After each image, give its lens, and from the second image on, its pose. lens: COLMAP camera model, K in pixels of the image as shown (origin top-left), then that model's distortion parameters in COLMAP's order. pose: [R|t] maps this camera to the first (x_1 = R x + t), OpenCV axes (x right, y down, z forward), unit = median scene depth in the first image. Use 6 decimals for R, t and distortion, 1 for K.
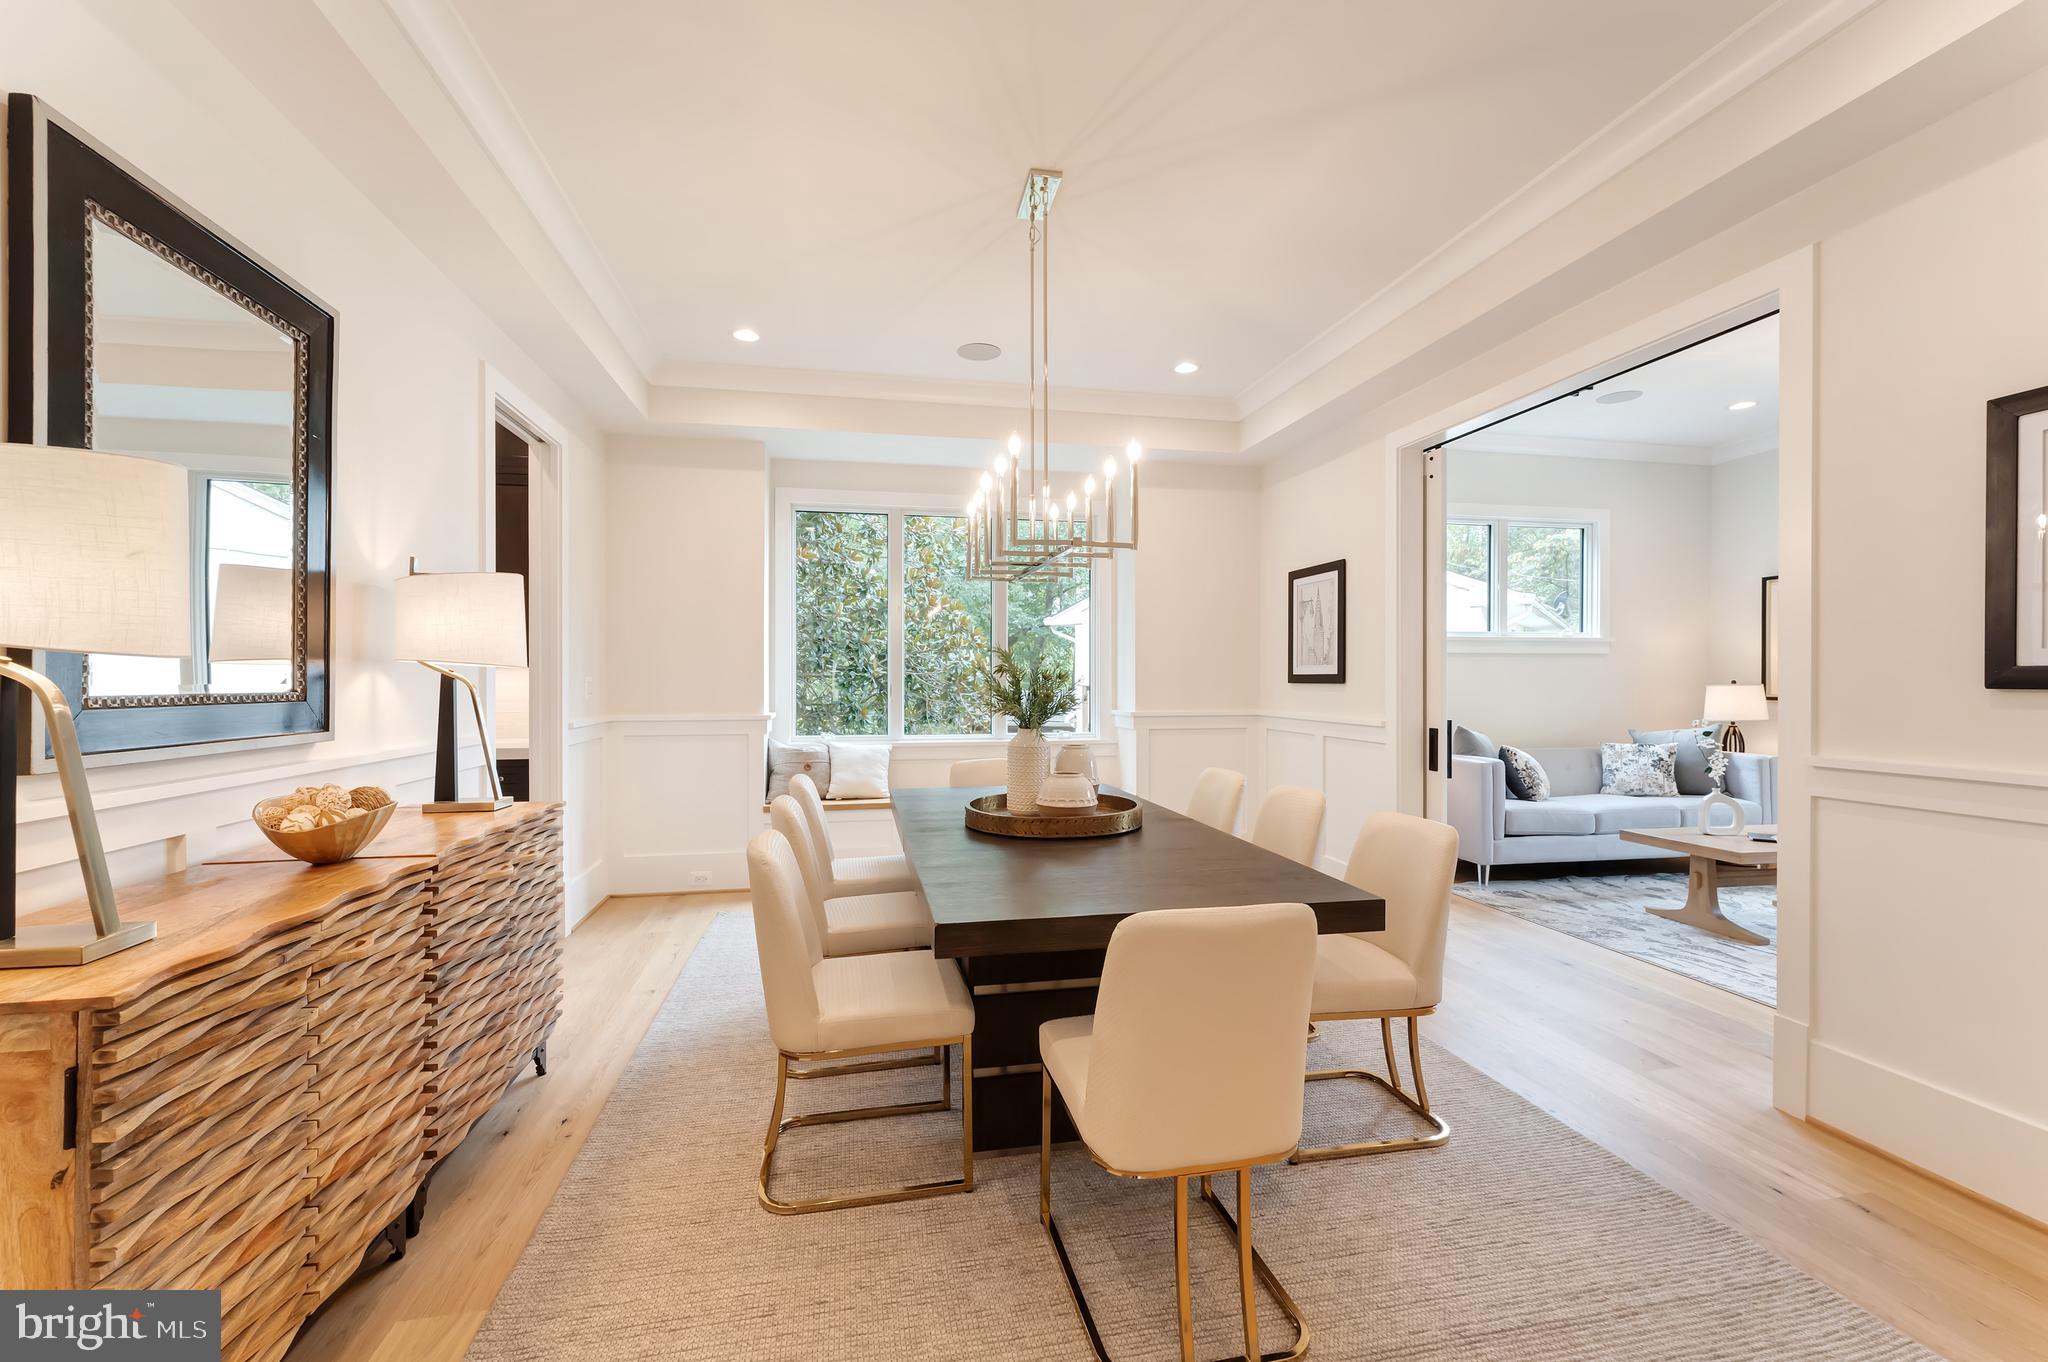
lens RADIAL K [[811.0, 0, 1027.5], [0, 811.0, 679.4], [0, 0, 1]] dist [-0.001978, 0.000164]
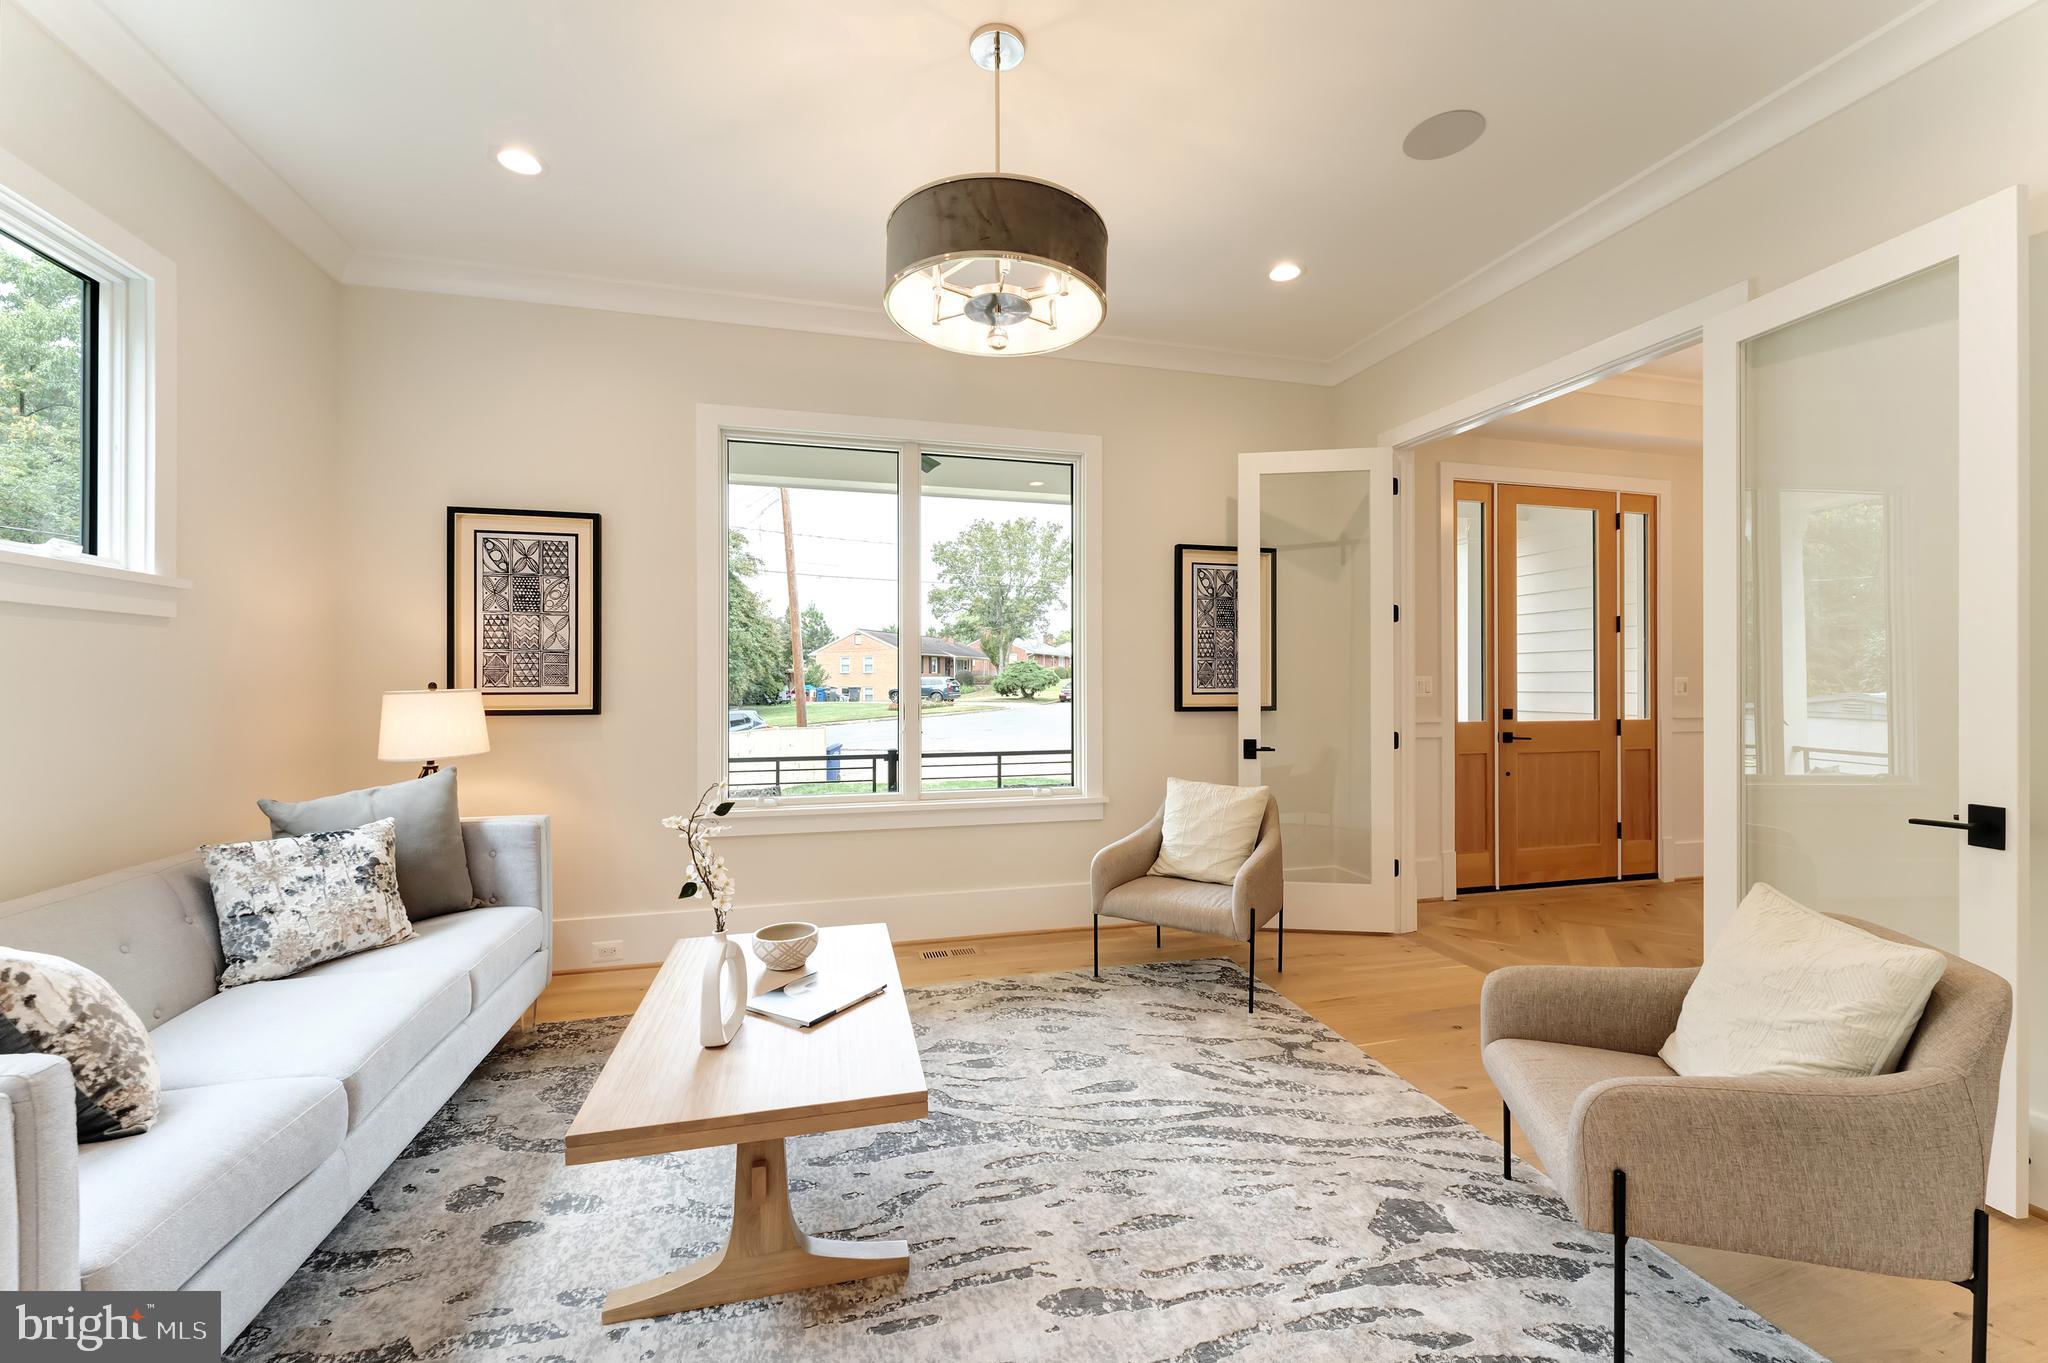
lens RADIAL K [[811.0, 0, 1032.7], [0, 811.0, 682.8], [0, 0, 1]] dist [-0.001978, 0.000164]
pose [[-0.061066, -0.004934, 0.998122, 0.318803], [0.004984, 0.999974, 0.005248, 0.001045], [-0.998121, 0.005295, -0.061040, 0.661553]]
